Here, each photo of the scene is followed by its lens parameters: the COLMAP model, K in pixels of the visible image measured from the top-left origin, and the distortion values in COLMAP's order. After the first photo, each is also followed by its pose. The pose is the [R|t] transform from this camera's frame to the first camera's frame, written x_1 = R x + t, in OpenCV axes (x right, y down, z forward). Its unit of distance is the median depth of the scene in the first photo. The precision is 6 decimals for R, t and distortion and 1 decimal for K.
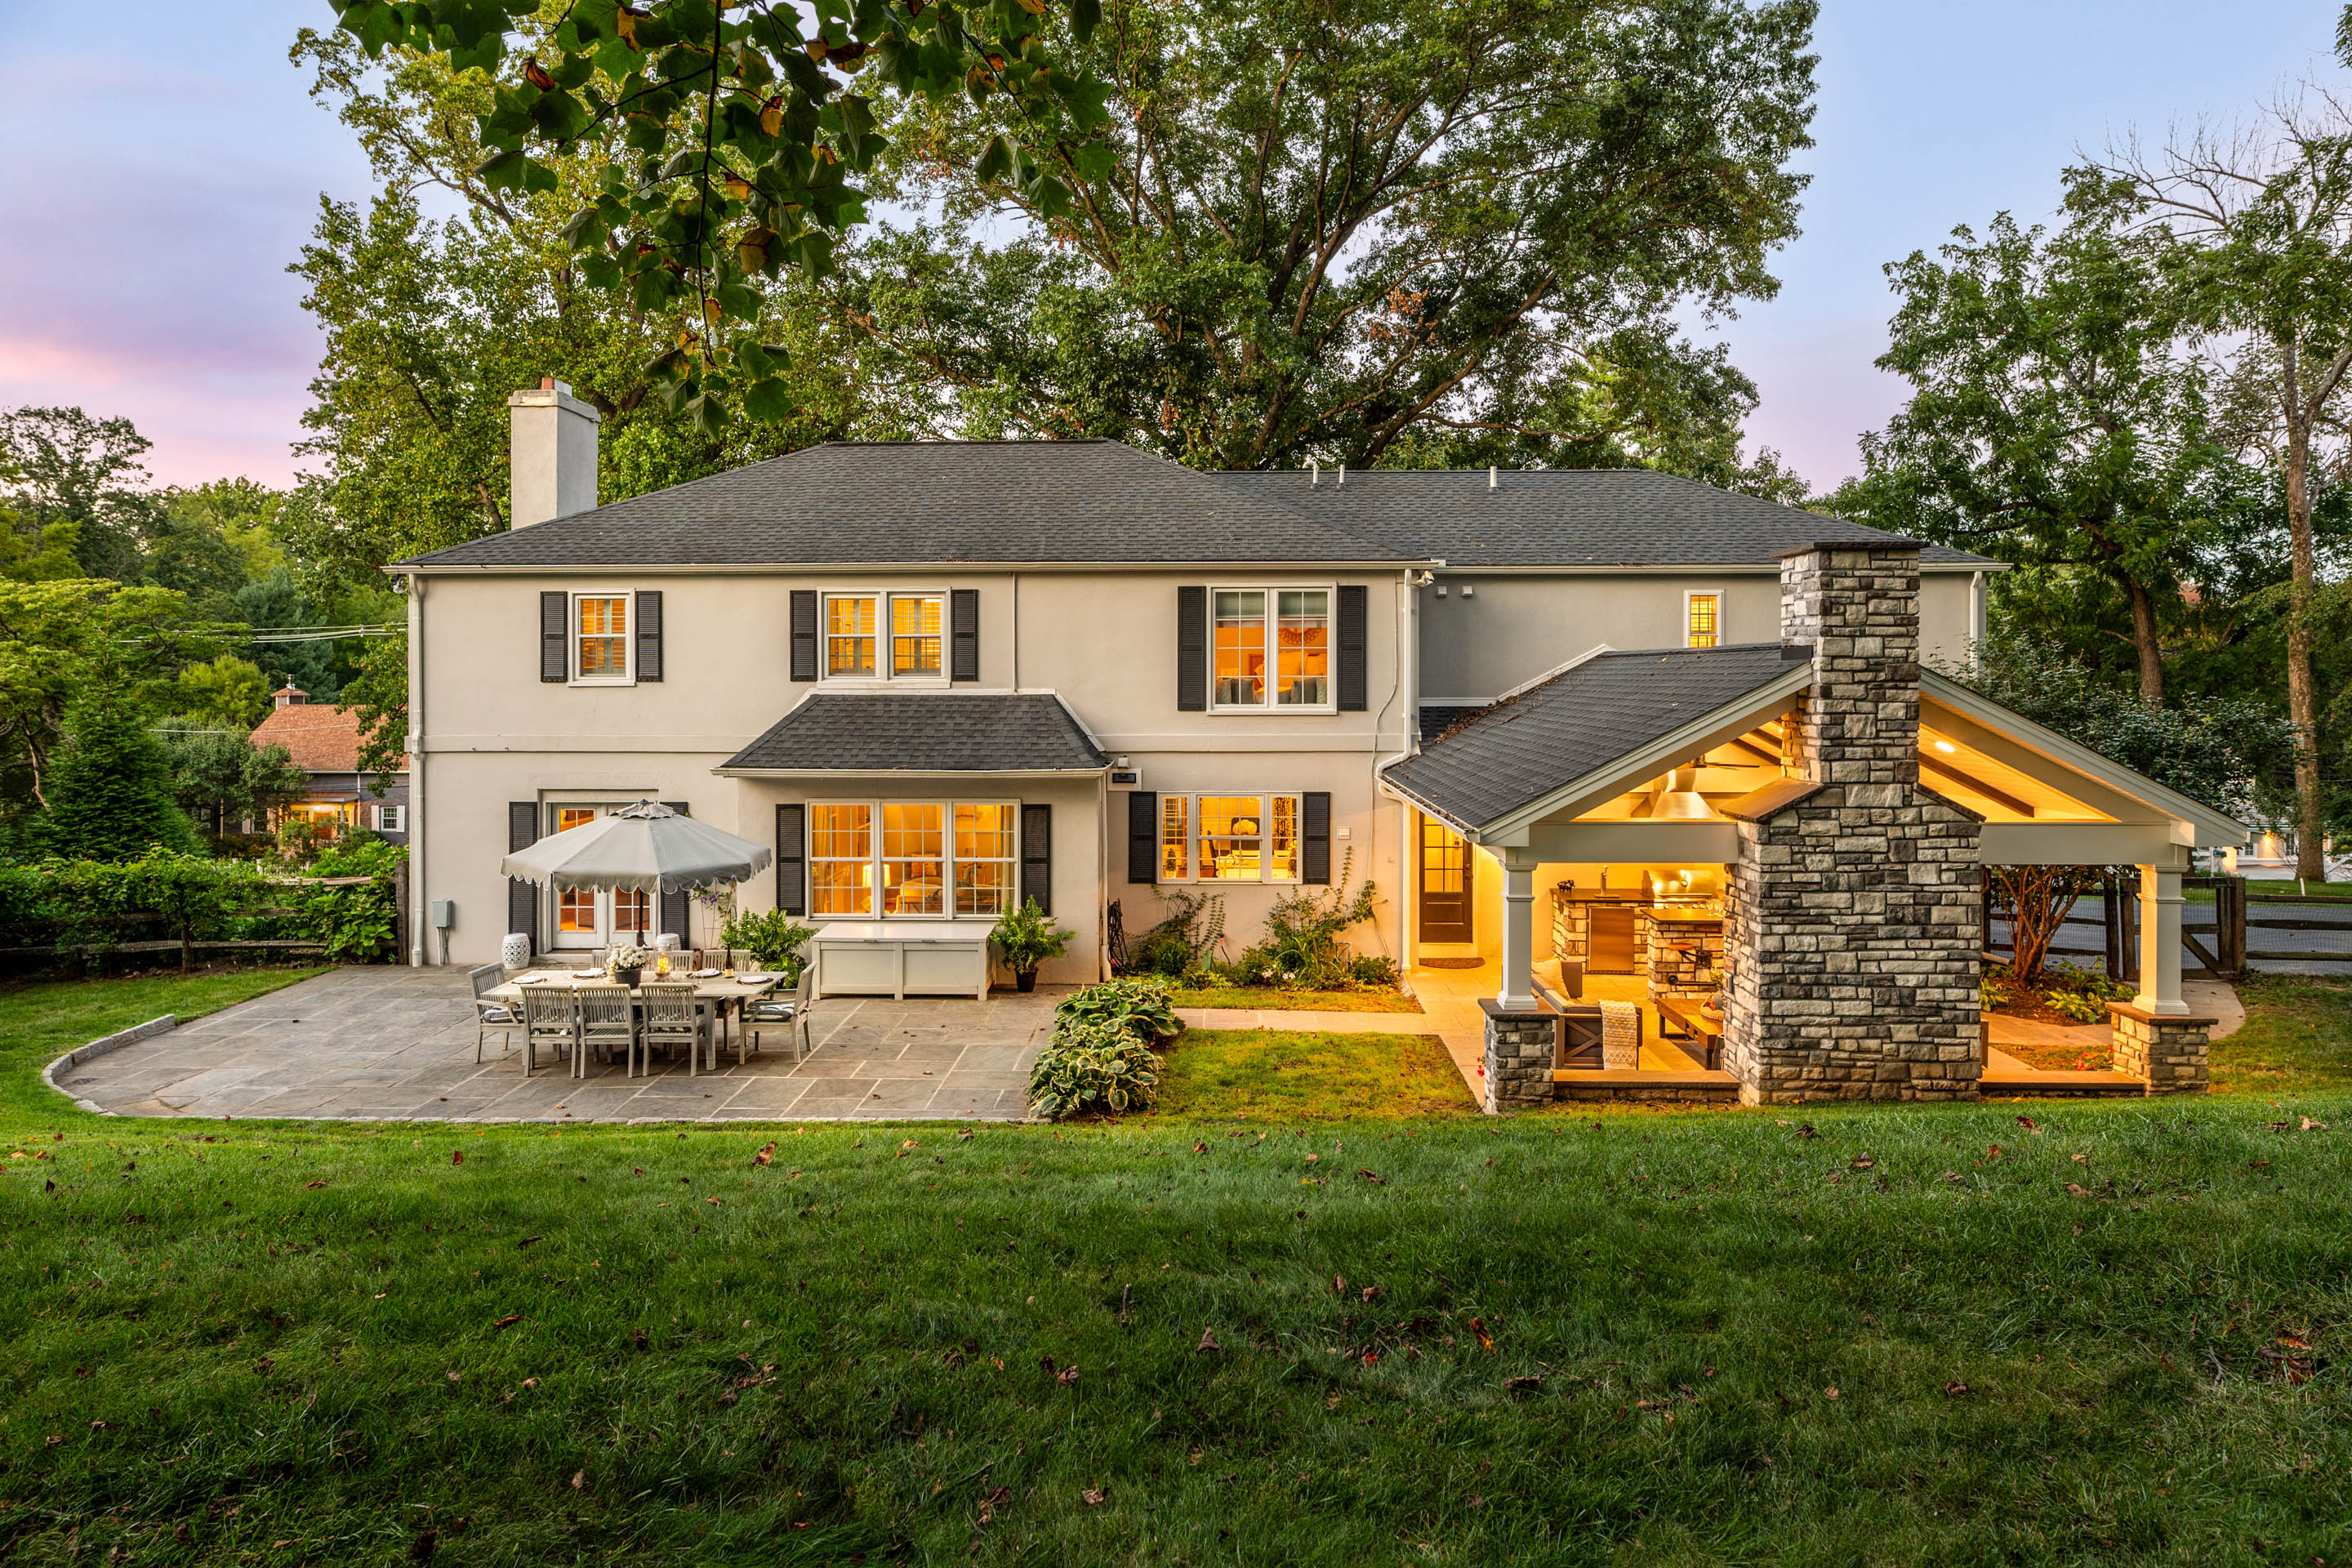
lens RADIAL K [[1370.3, 0, 1150.3], [0, 1370.3, 681.0], [0, 0, 1]] dist [0.001201, 0.000169]
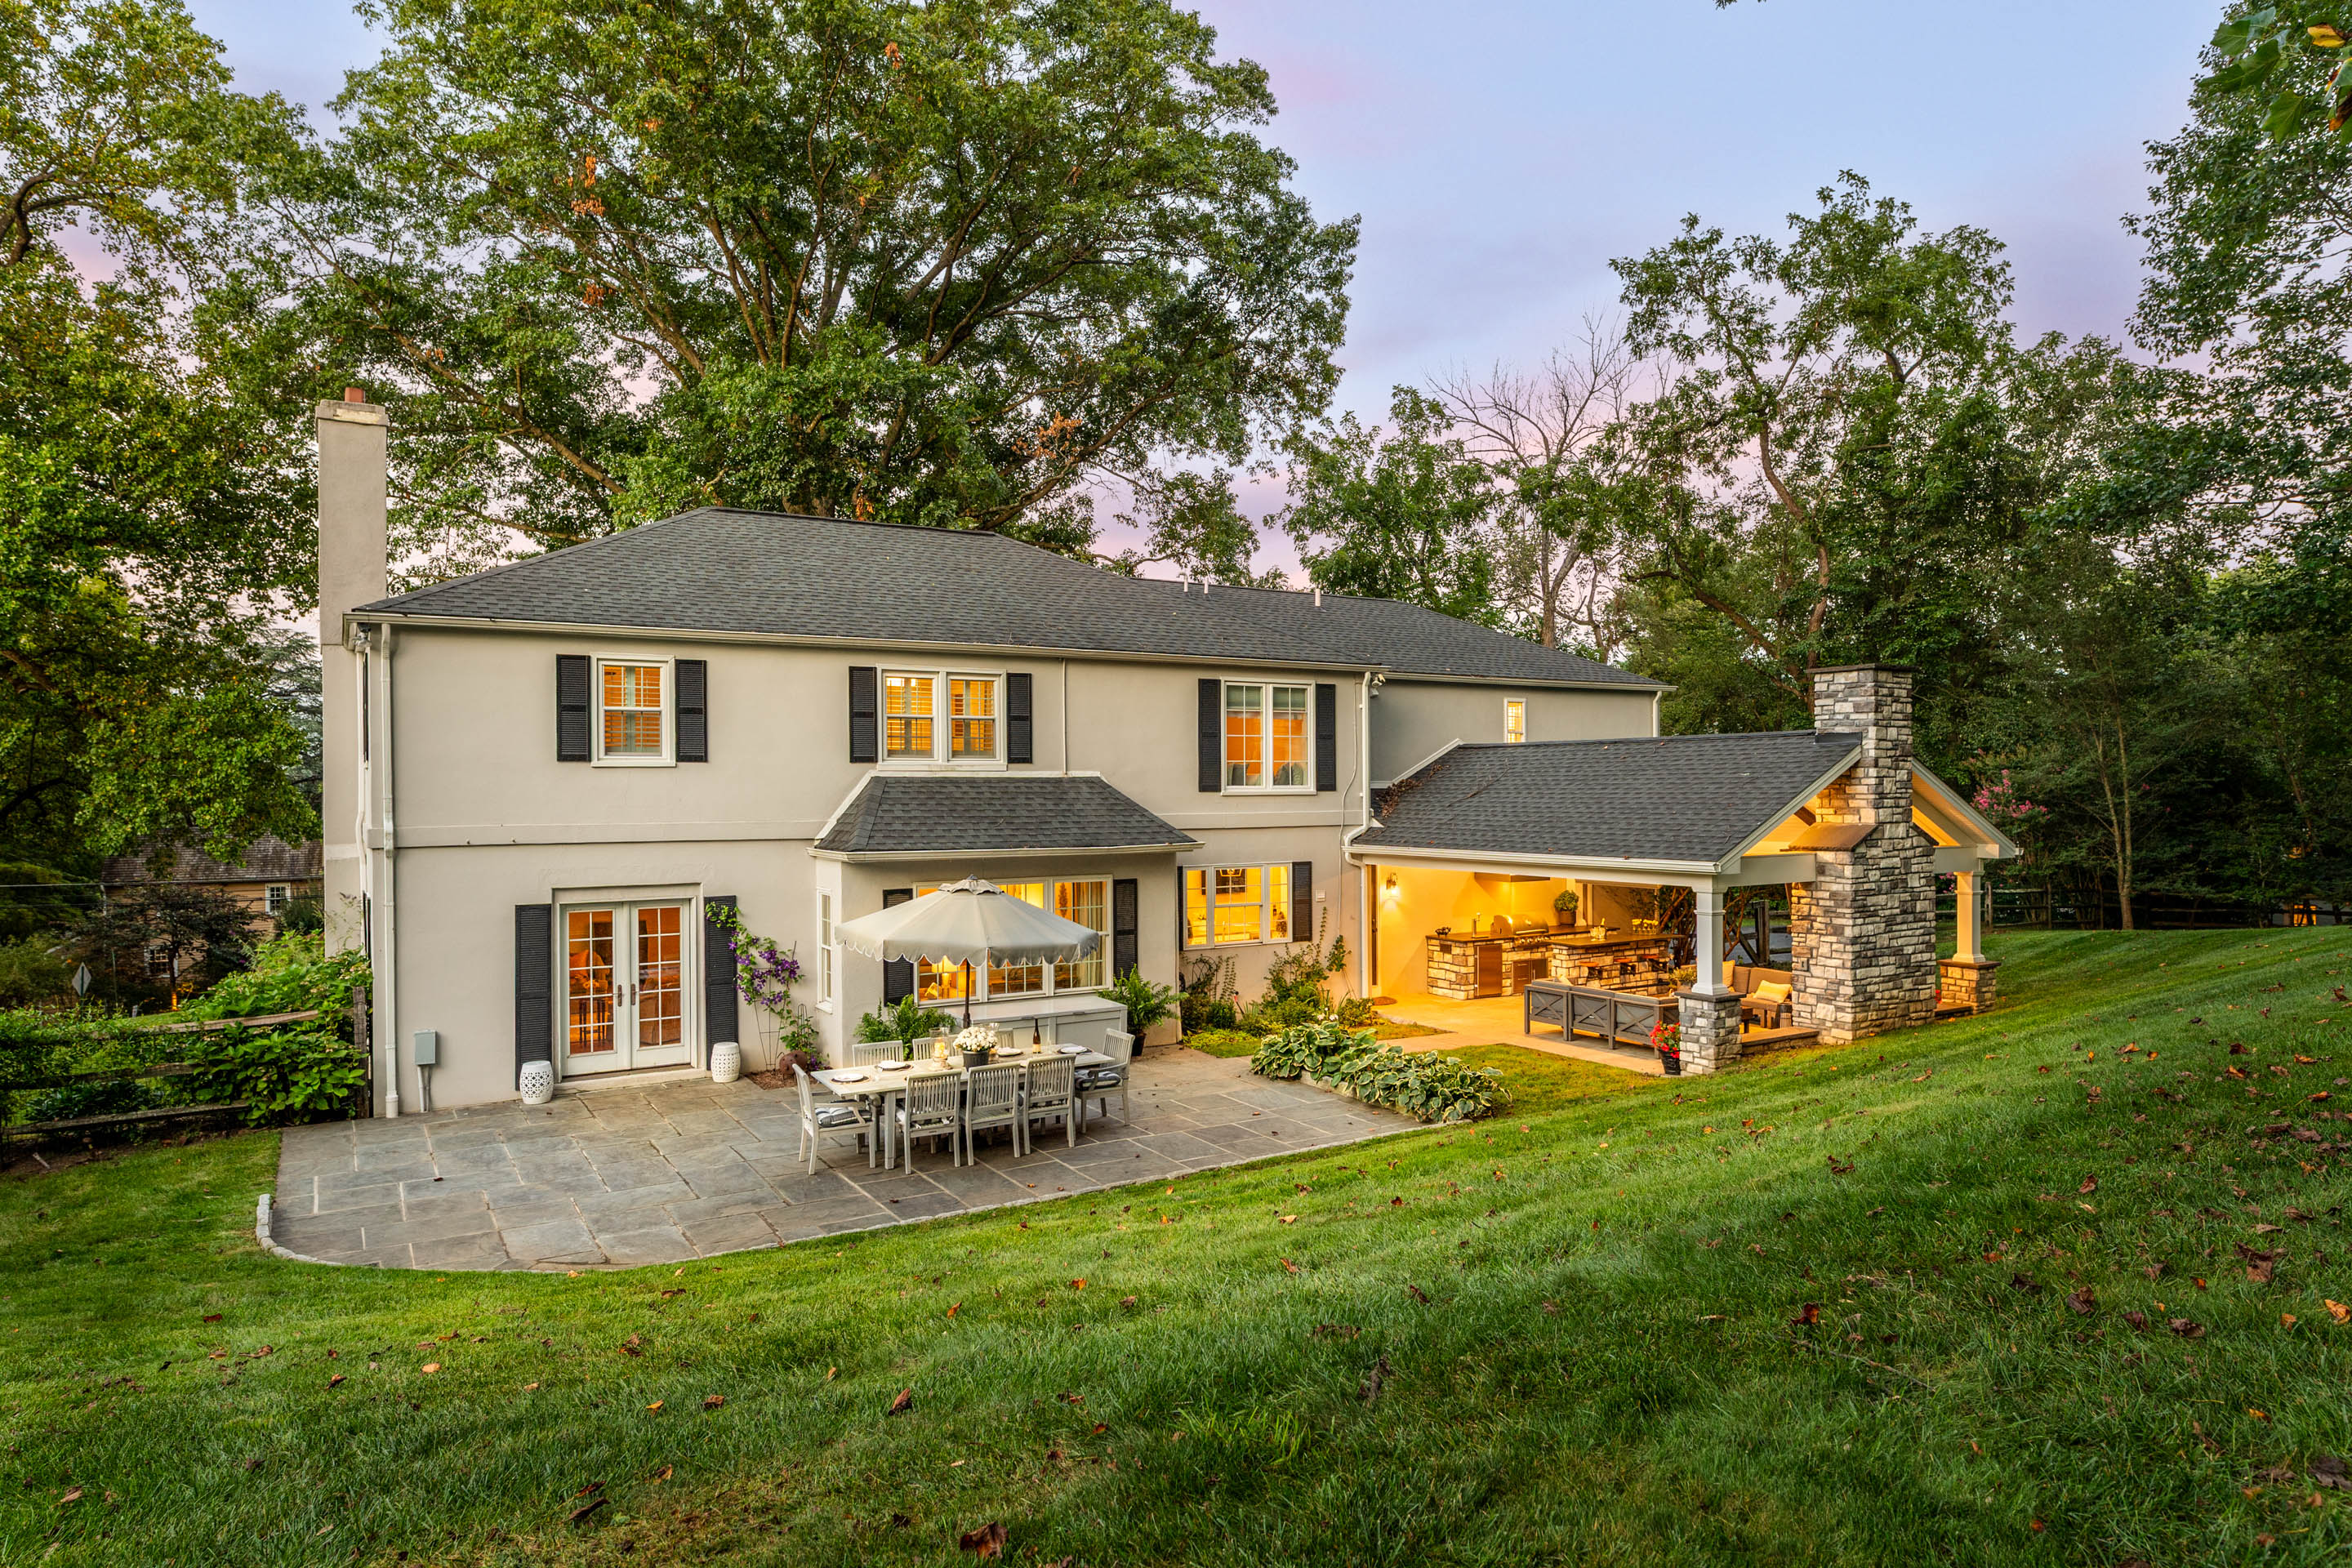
lens RADIAL K [[1384.8, 0, 1136.0], [0, 1384.8, 786.1], [0, 0, 1]] dist [0.000291, -0.001214]
pose [[0.843552, -0.001013, 0.537047, -0.620242], [0.004773, 0.999973, -0.005612, 0.023321], [-0.537026, 0.007298, 0.843534, 0.090647]]
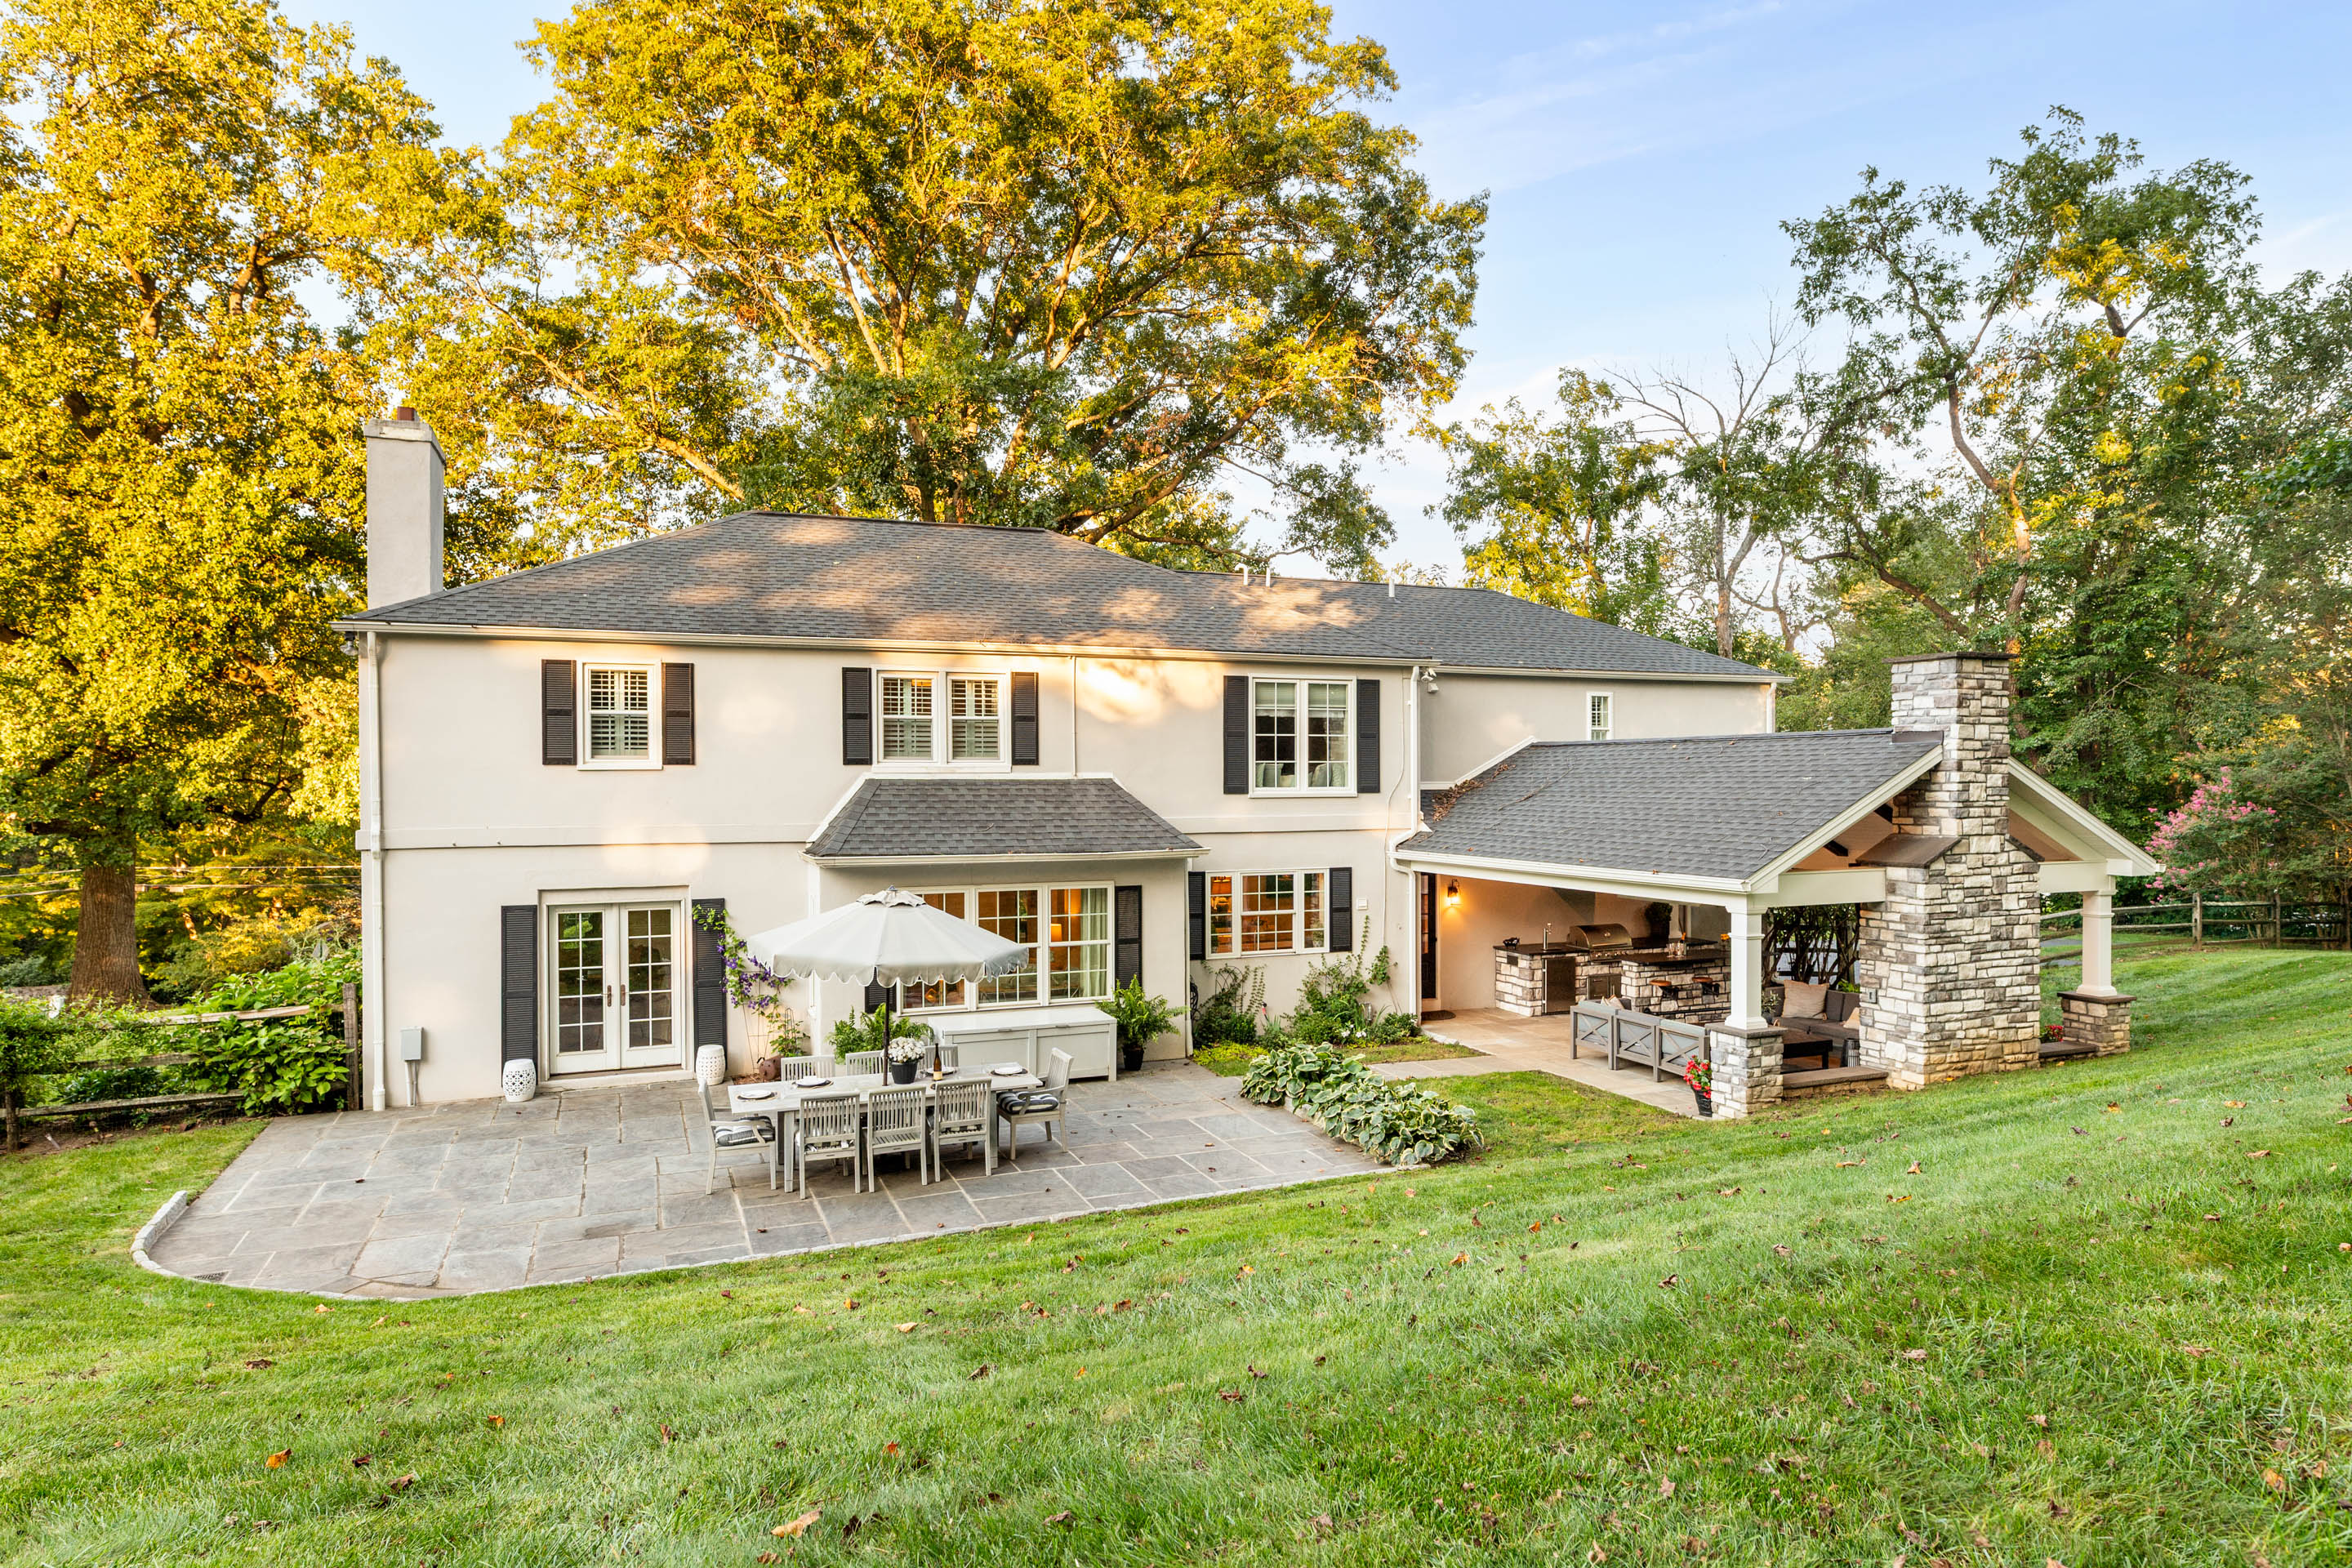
lens RADIAL K [[1340.2, 0, 1142.5], [0, 1340.2, 784.3], [0, 0, 1]] dist [-0.000290, 0.000783]
pose [[0.916803, -0.002062, 0.399333, -0.448359], [0.002303, 0.999997, -0.000124, 0.014481], [-0.399332, 0.001033, 0.916806, 0.082989]]
